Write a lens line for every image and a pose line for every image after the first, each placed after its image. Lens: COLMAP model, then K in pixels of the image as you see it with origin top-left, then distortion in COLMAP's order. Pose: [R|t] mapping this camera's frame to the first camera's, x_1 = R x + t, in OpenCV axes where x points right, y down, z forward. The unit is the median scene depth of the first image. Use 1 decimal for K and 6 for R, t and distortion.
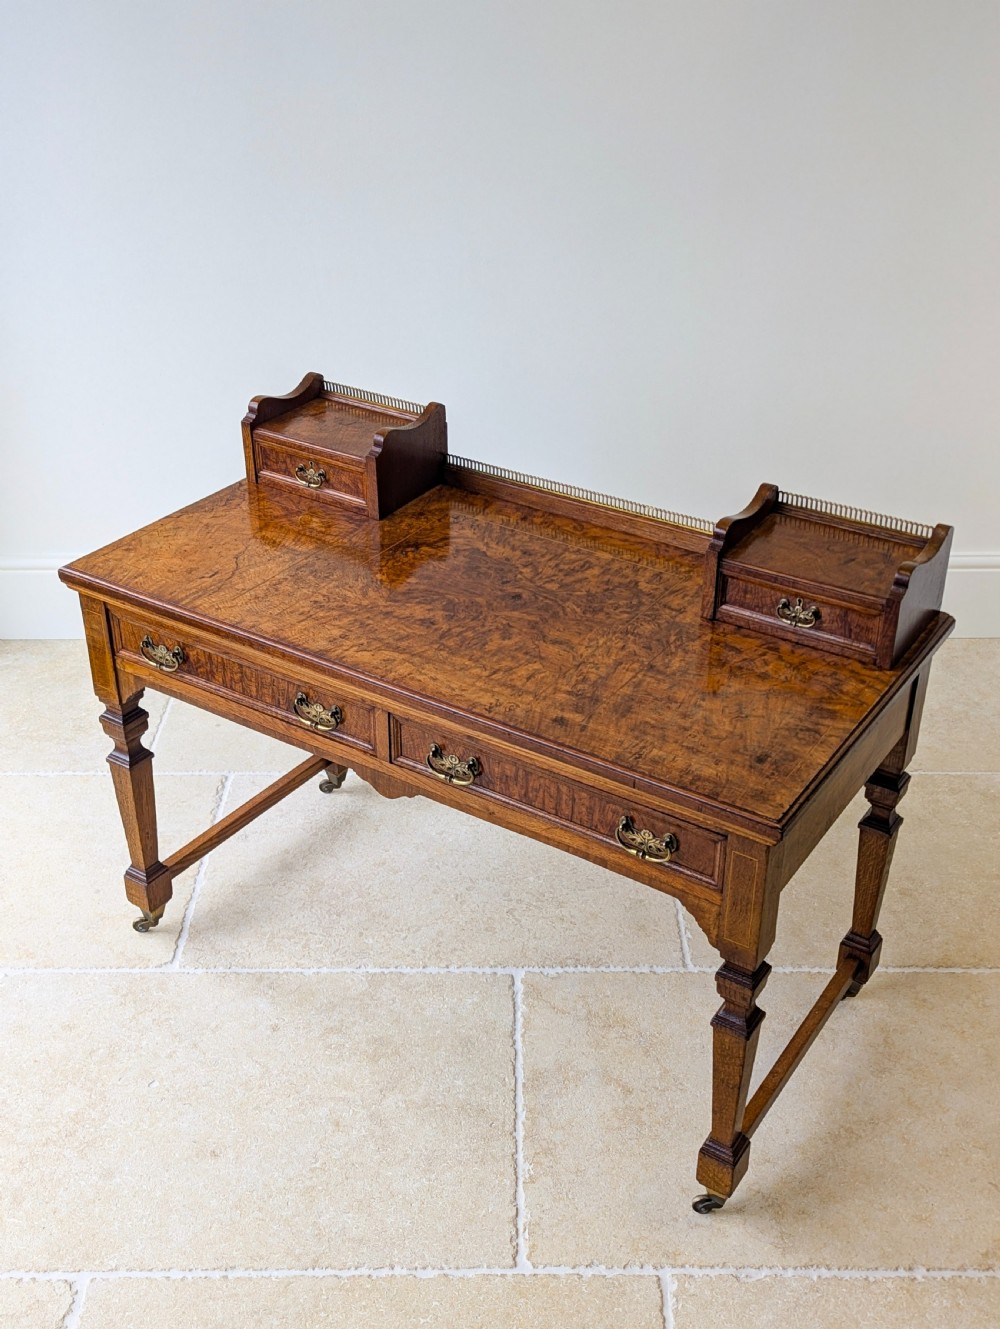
lens RADIAL K [[1396.6, 0, 518.3], [0, 1396.6, 673.9], [0, 0, 1]] dist [0.050268, 0.000000]
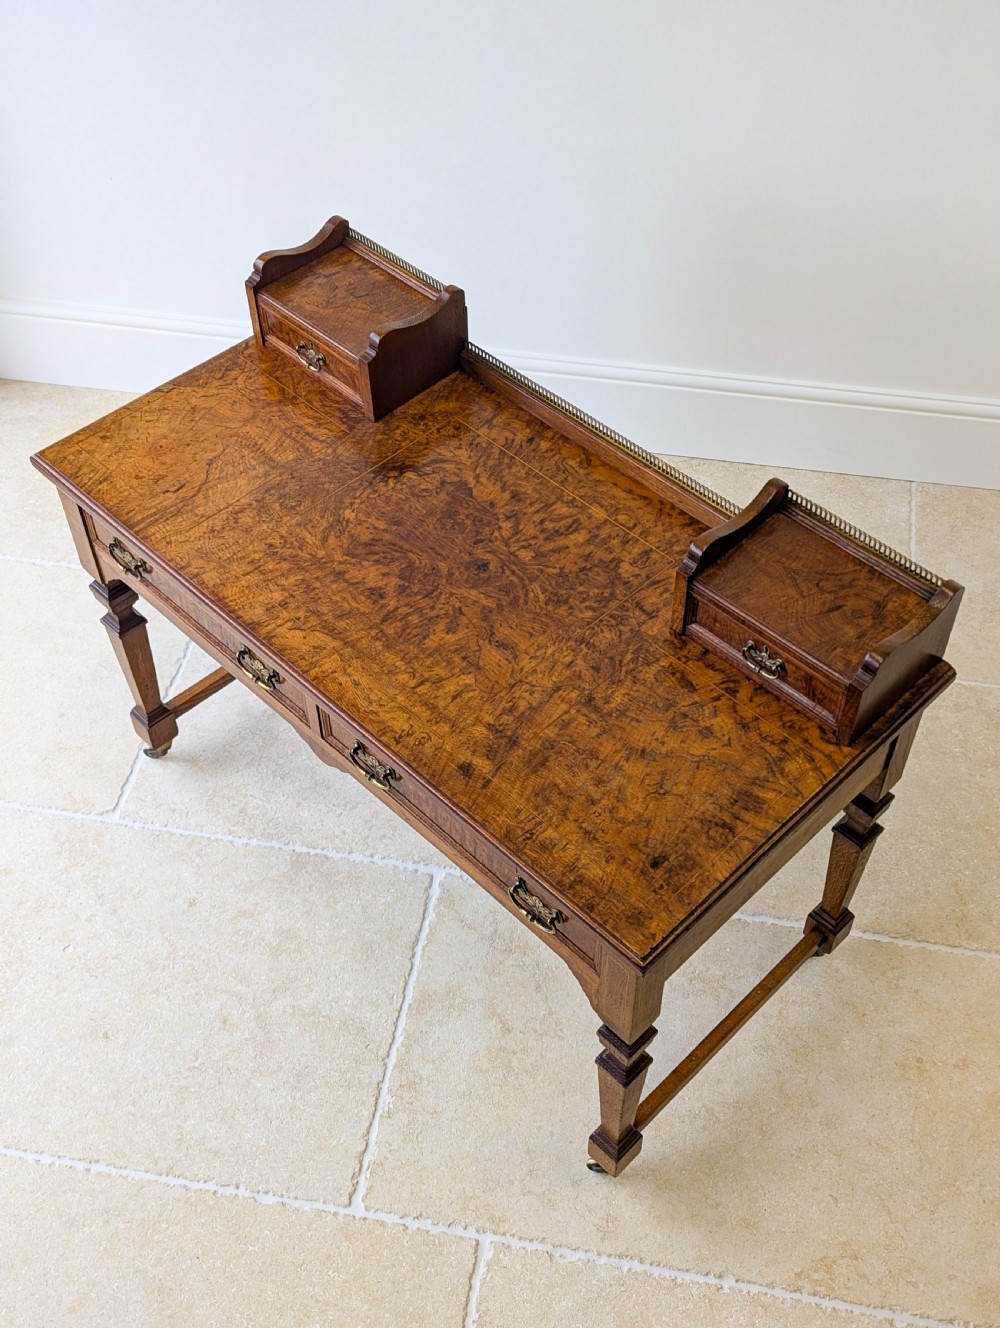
lens RADIAL K [[1395.6, 0, 523.1], [0, 1395.6, 657.7], [0, 0, 1]] dist [0.050268, 0.000000]
pose [[0.978953, 0.148799, -0.139678, 0.164955], [-0.098664, 0.944174, 0.314325, -0.295071], [0.178652, -0.293929, 0.938983, 0.126327]]
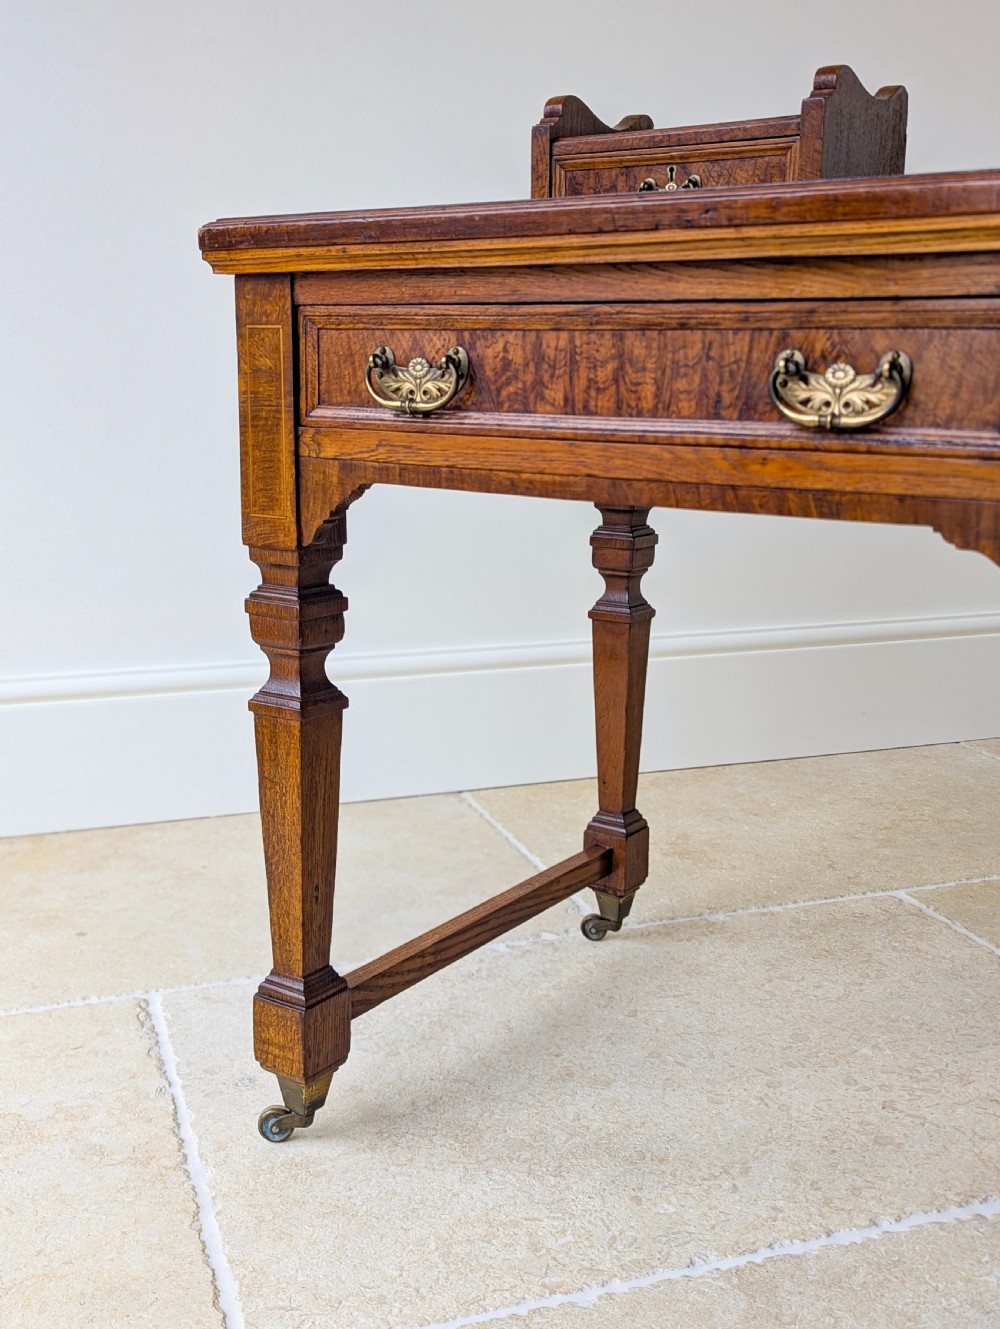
lens RADIAL K [[1396.6, 0, 527.0], [0, 1396.6, 675.8], [0, 0, 1]] dist [0.050268, 0.000000]
pose [[0.999916, 0.003165, -0.012595, -0.222910], [-0.007005, 0.948084, -0.317944, 0.229482], [0.010935, 0.318005, 0.948026, 0.634035]]
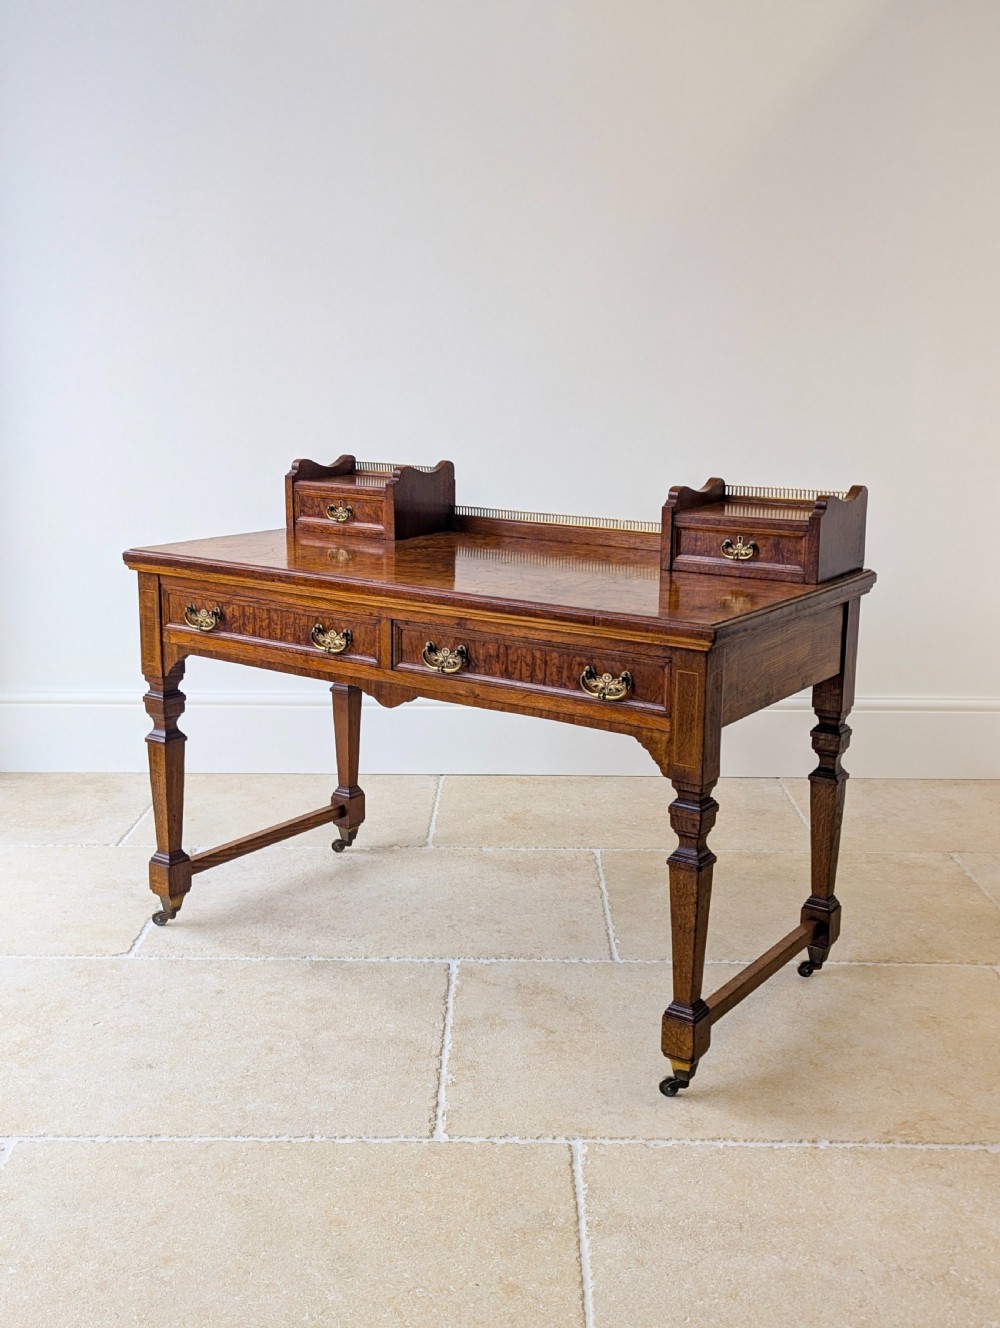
lens RADIAL K [[1395.6, 0, 521.1], [0, 1395.6, 674.9], [0, 0, 1]] dist [0.050268, 0.000000]
pose [[0.999644, 0.010595, -0.024489, 0.042262], [-0.017664, 0.950656, -0.309744, 0.408604], [0.019999, 0.310066, 0.950505, -0.096955]]
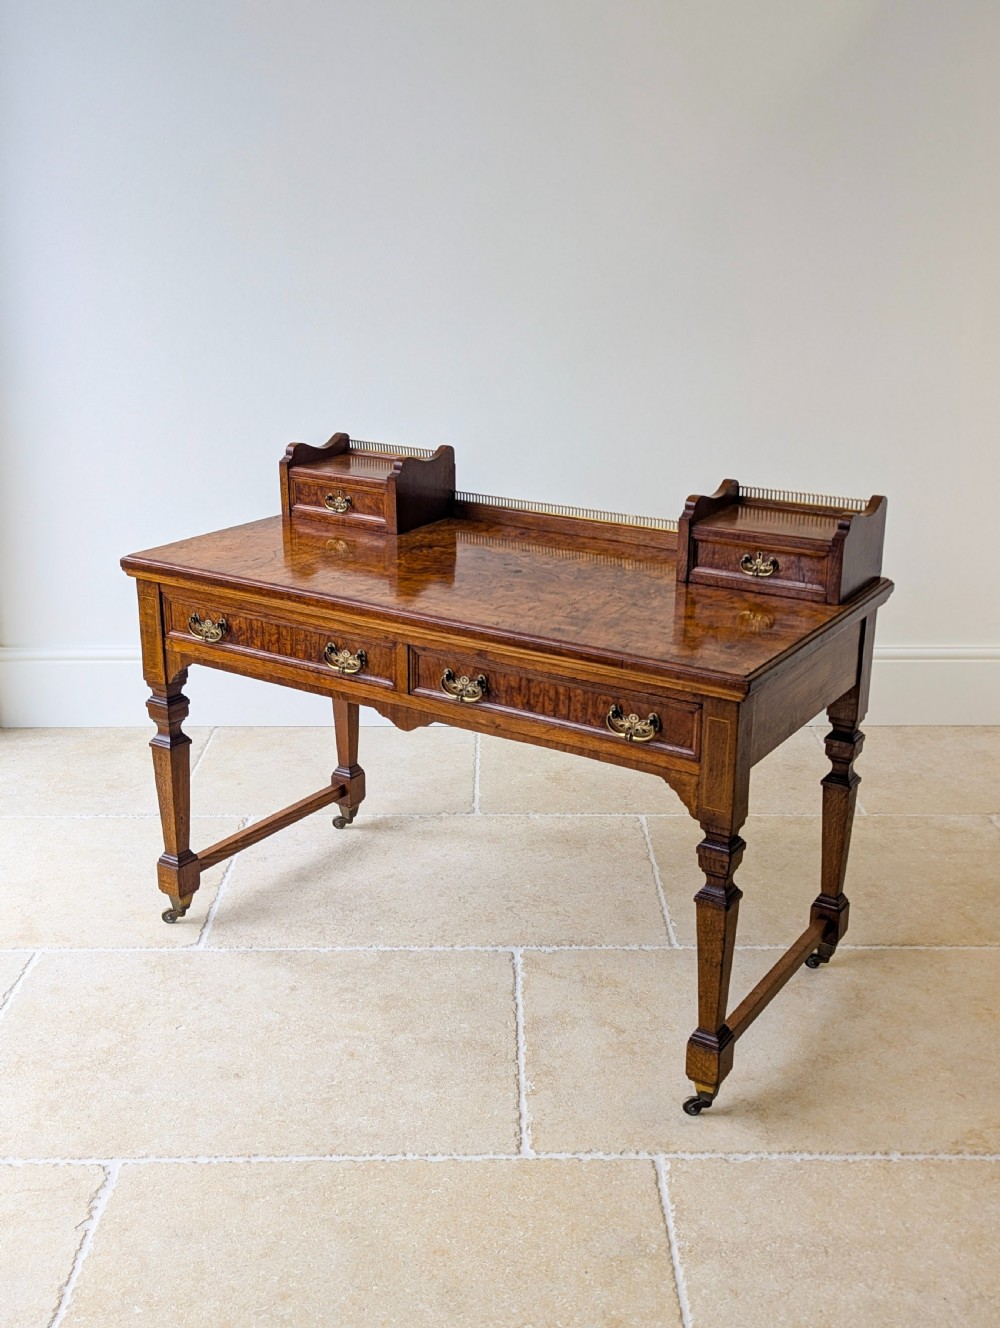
lens RADIAL K [[1362.9, 0, 519.0], [0, 1362.9, 681.8], [0, 0, 1]] dist [0.057919, 0.000000]
pose [[0.999918, -0.001125, 0.012719, -0.014751], [0.003691, 0.979043, -0.203618, 0.270232], [-0.012224, 0.203649, 0.978968, -0.093181]]
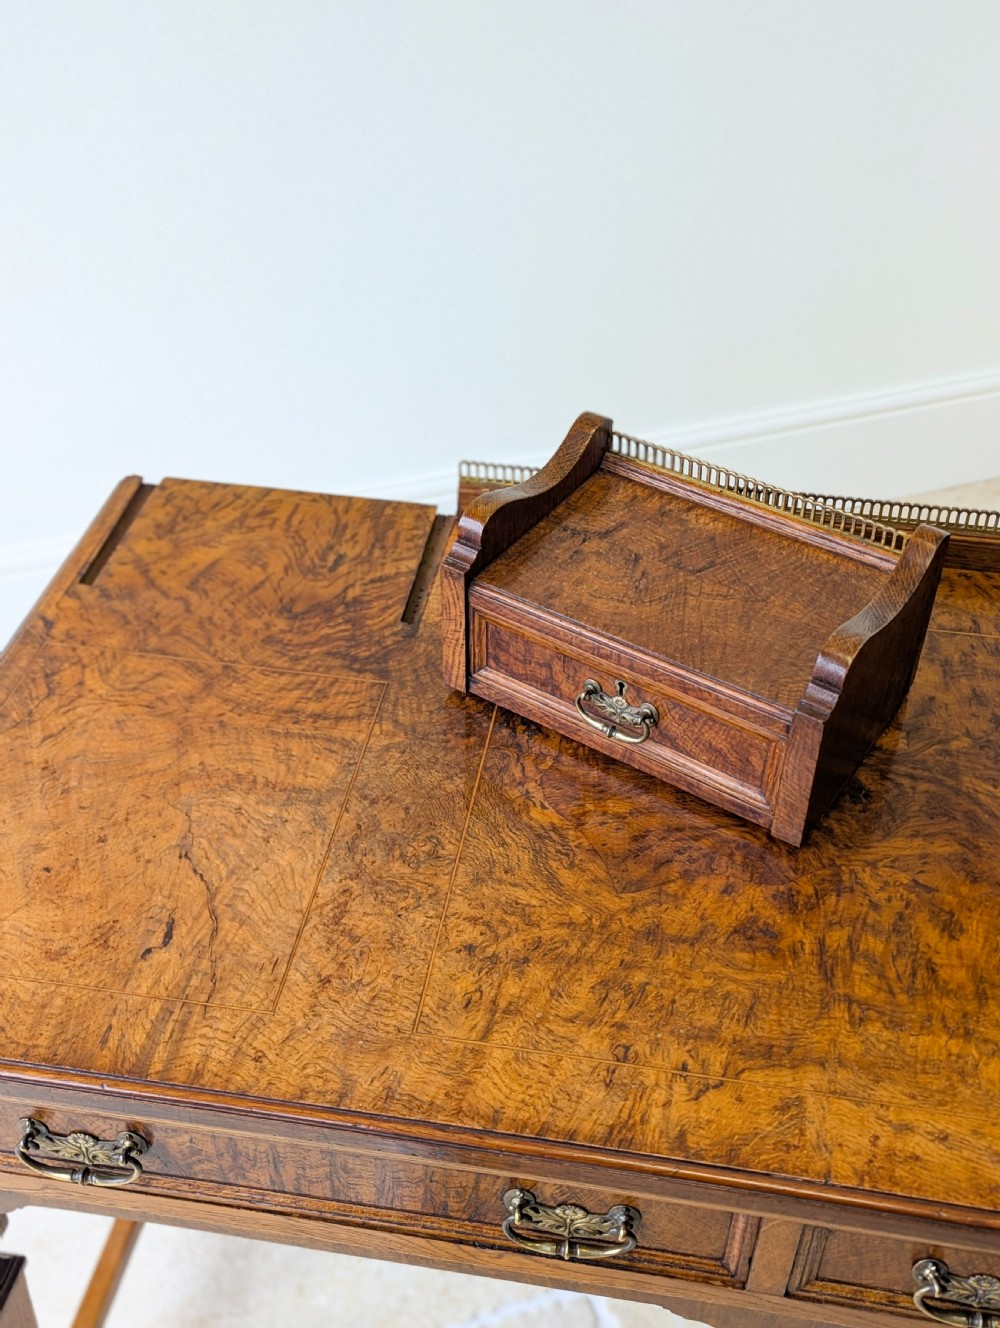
lens RADIAL K [[1395.6, 0, 504.0], [0, 1395.6, 659.9], [0, 0, 1]] dist [0.050268, 0.000000]
pose [[0.916659, -0.253212, 0.309225, -0.243814], [0.202654, 0.961335, 0.186457, -0.210324], [-0.344482, -0.108252, 0.932531, 0.625188]]
